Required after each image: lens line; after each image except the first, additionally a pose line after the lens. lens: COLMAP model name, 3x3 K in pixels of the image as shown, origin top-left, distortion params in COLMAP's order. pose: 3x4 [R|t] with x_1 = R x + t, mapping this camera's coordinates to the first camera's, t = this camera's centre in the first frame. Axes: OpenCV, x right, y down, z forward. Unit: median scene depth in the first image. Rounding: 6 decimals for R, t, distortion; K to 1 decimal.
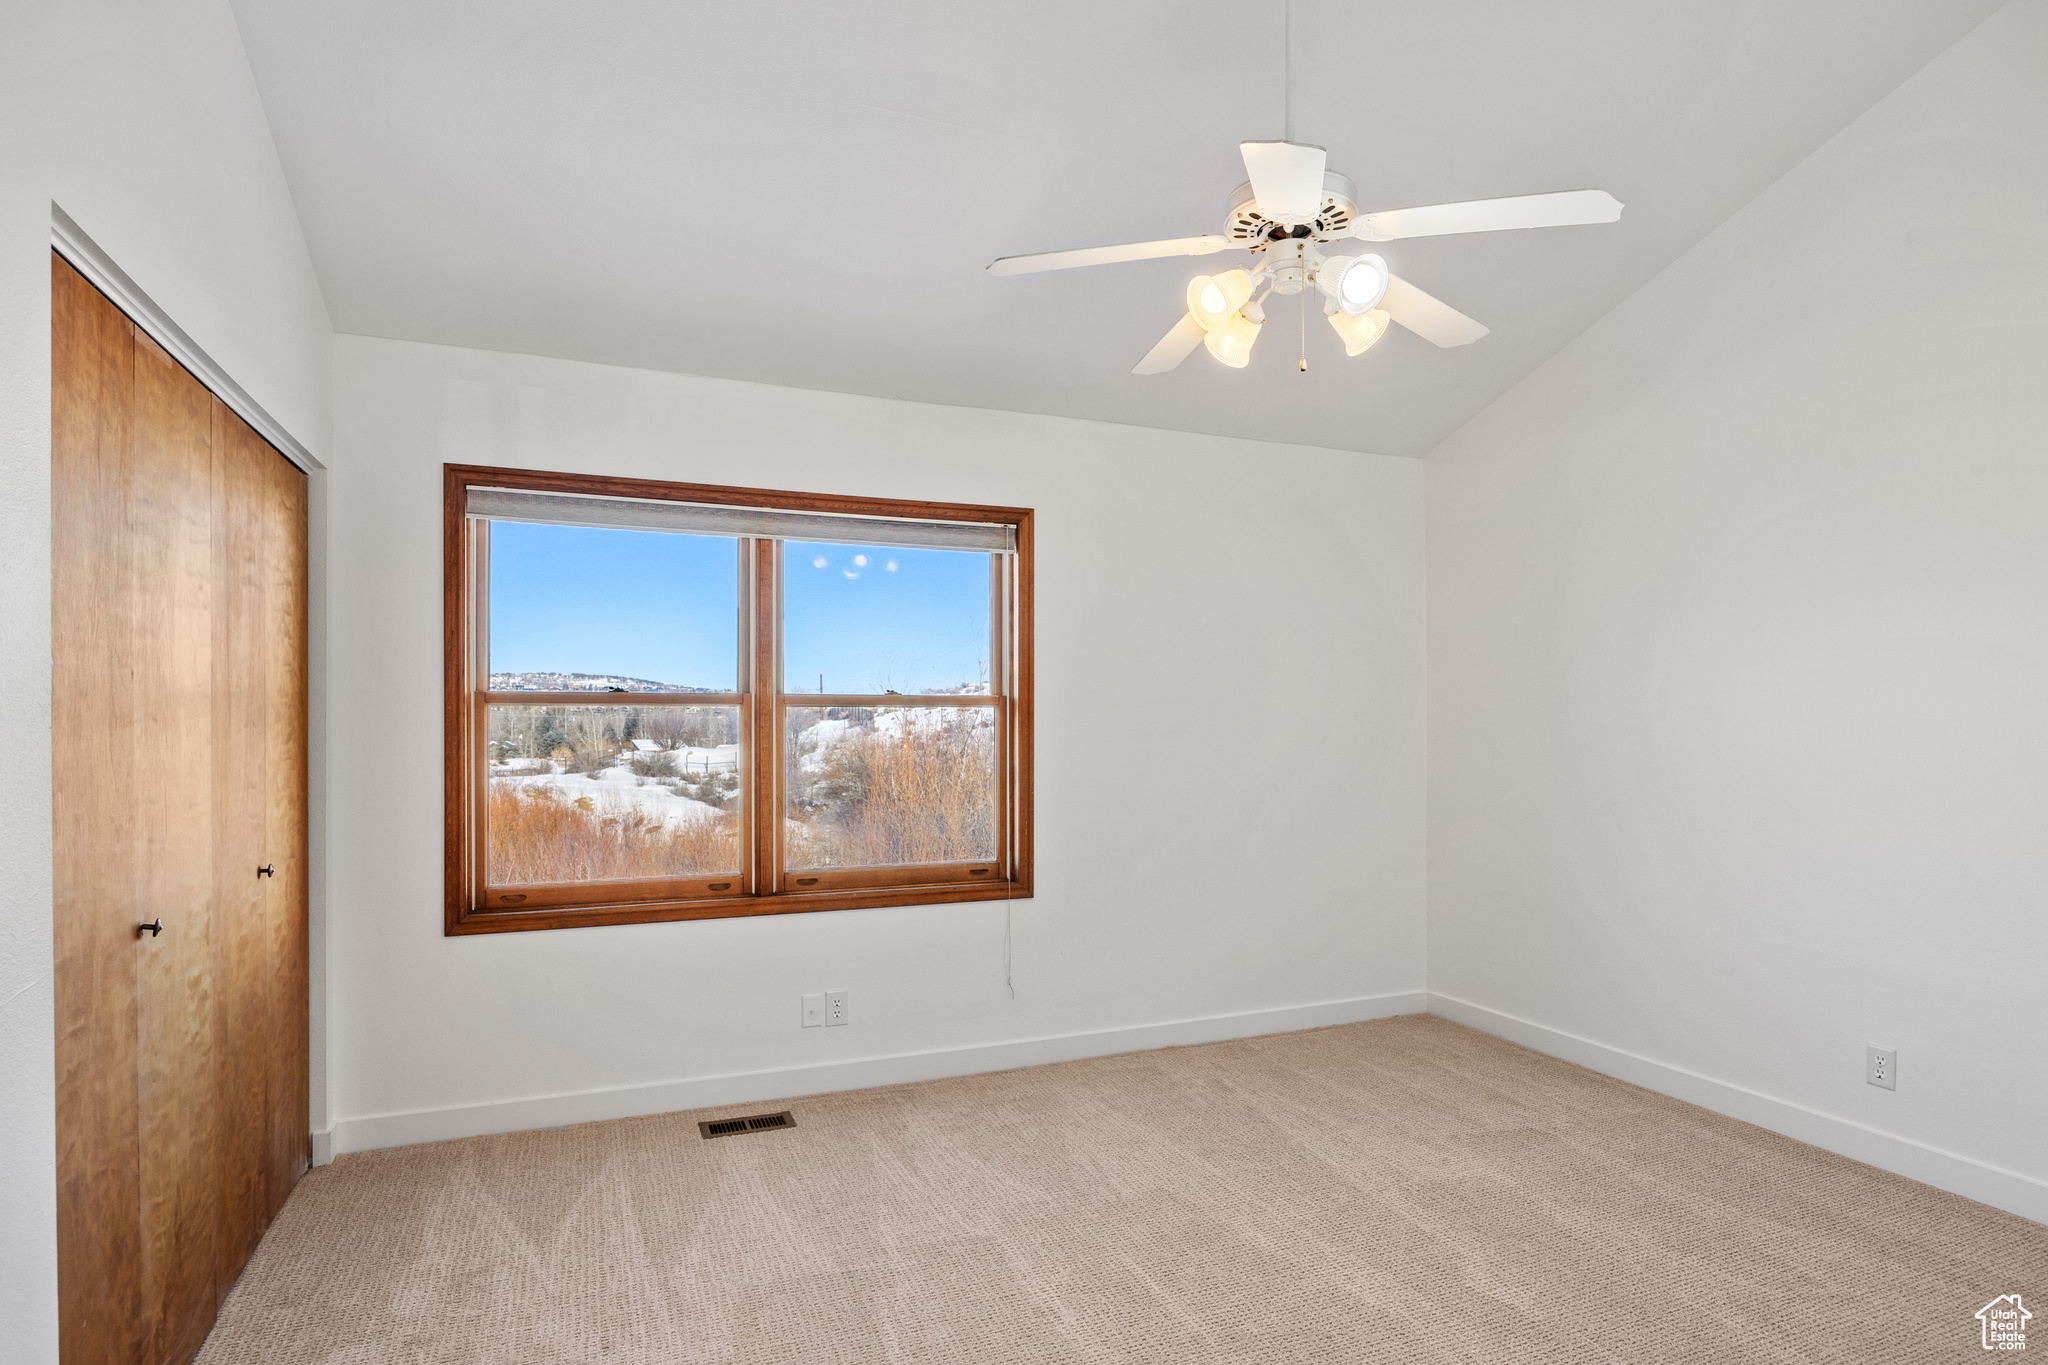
lens RADIAL K [[1106.6, 0, 1027.6], [0, 1106.6, 713.7], [0, 0, 1]] dist [0.000846, -0.000217]
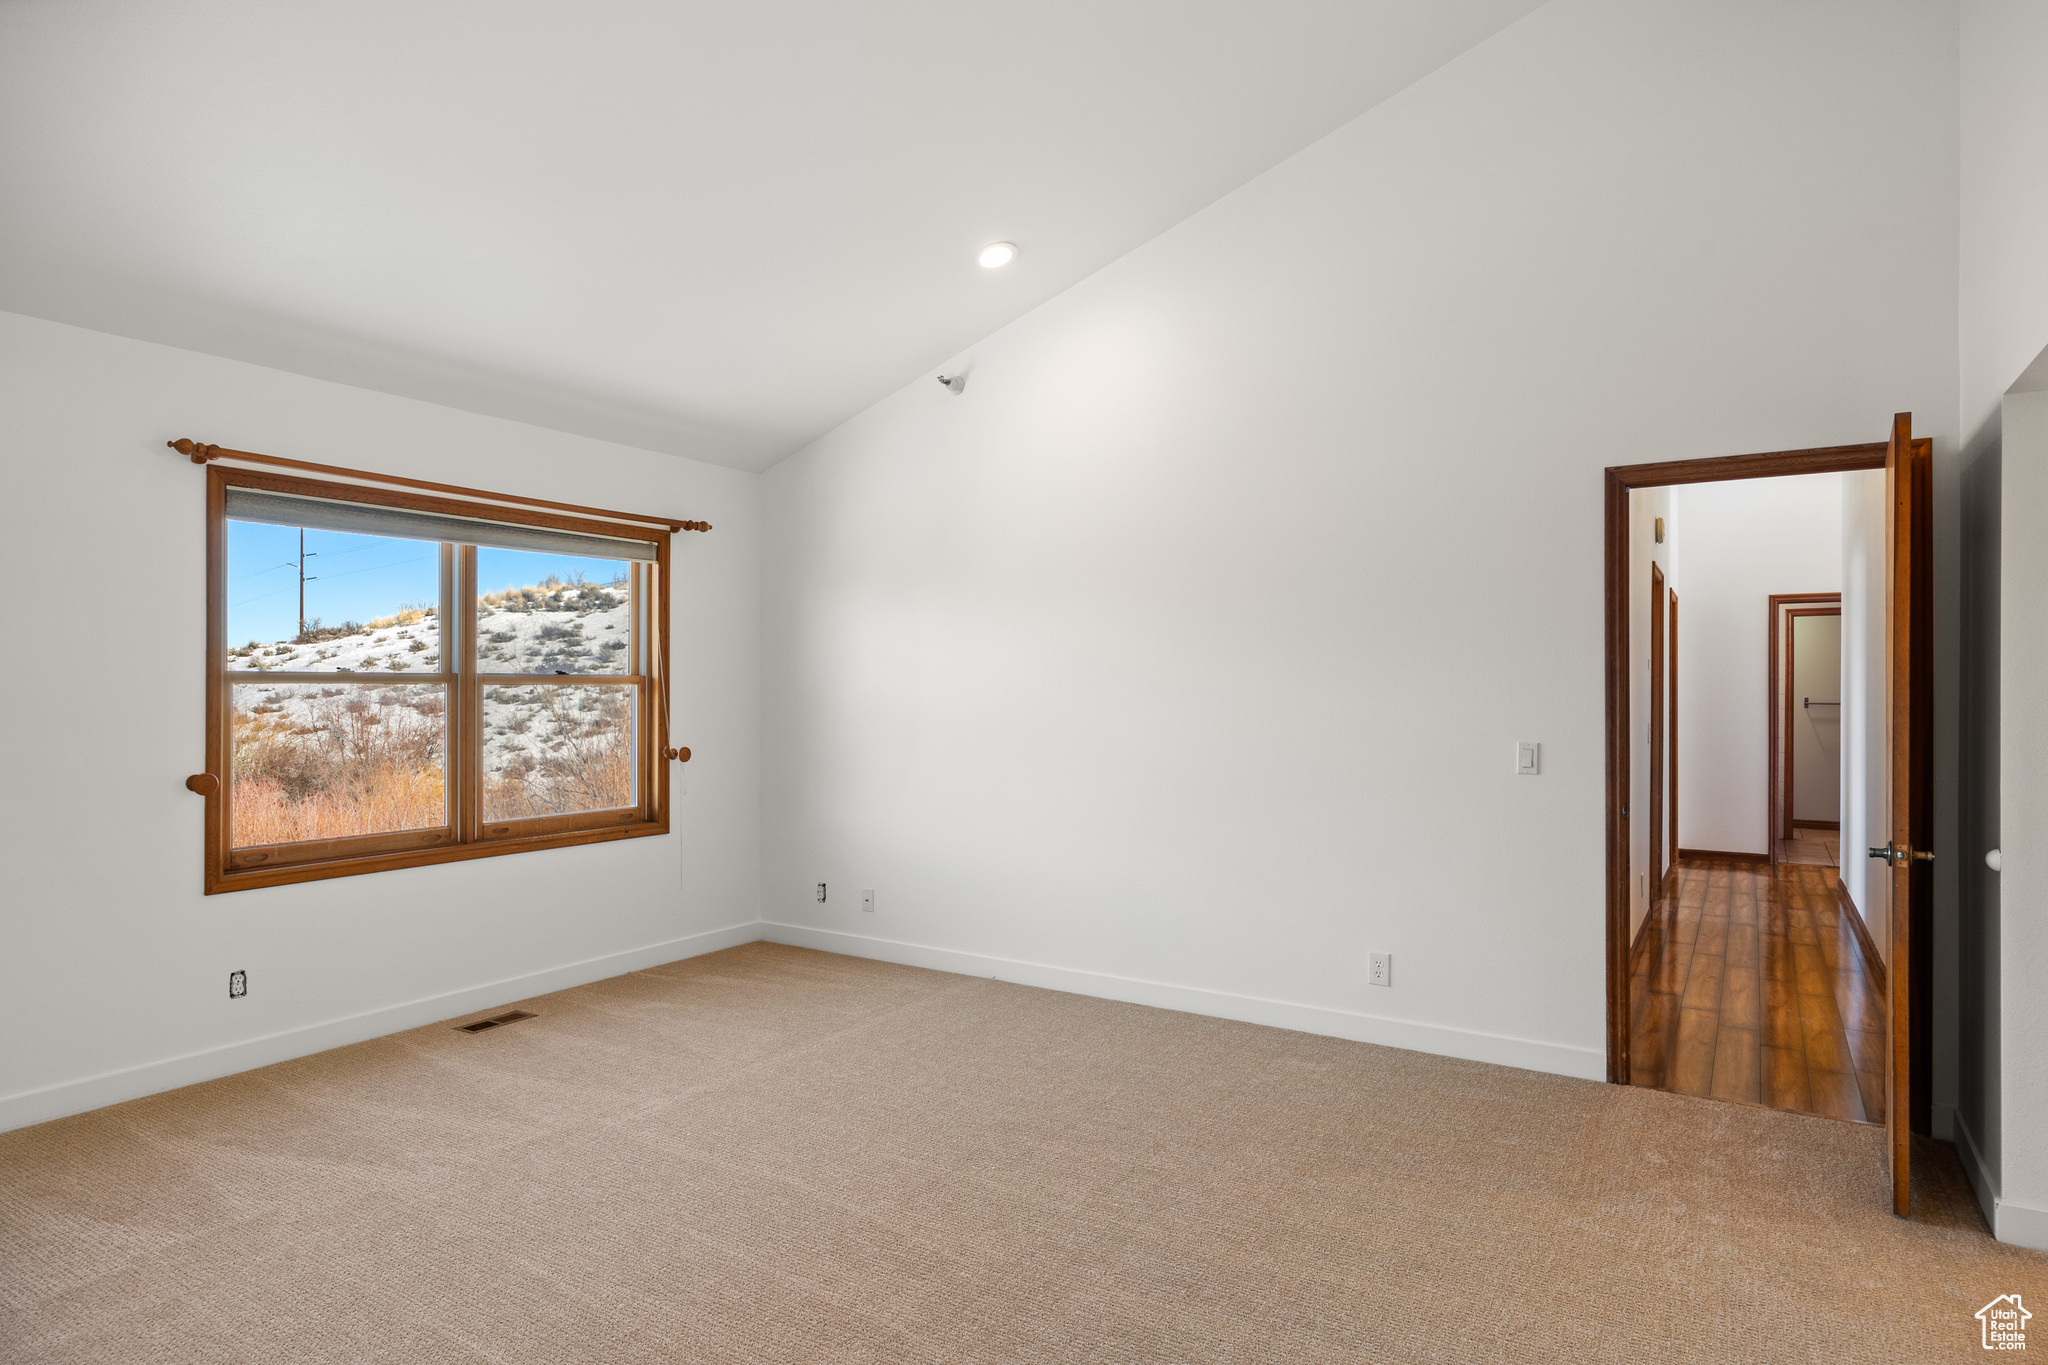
lens RADIAL K [[1179.3, 0, 1020.3], [0, 1179.3, 673.2], [0, 0, 1]] dist [-0.002578, -0.001874]
pose [[0.817070, 0.008143, 0.576482, -0.470760], [-0.006719, 0.999967, -0.004601, -0.016507], [-0.576500, -0.000114, 0.817097, -0.369624]]
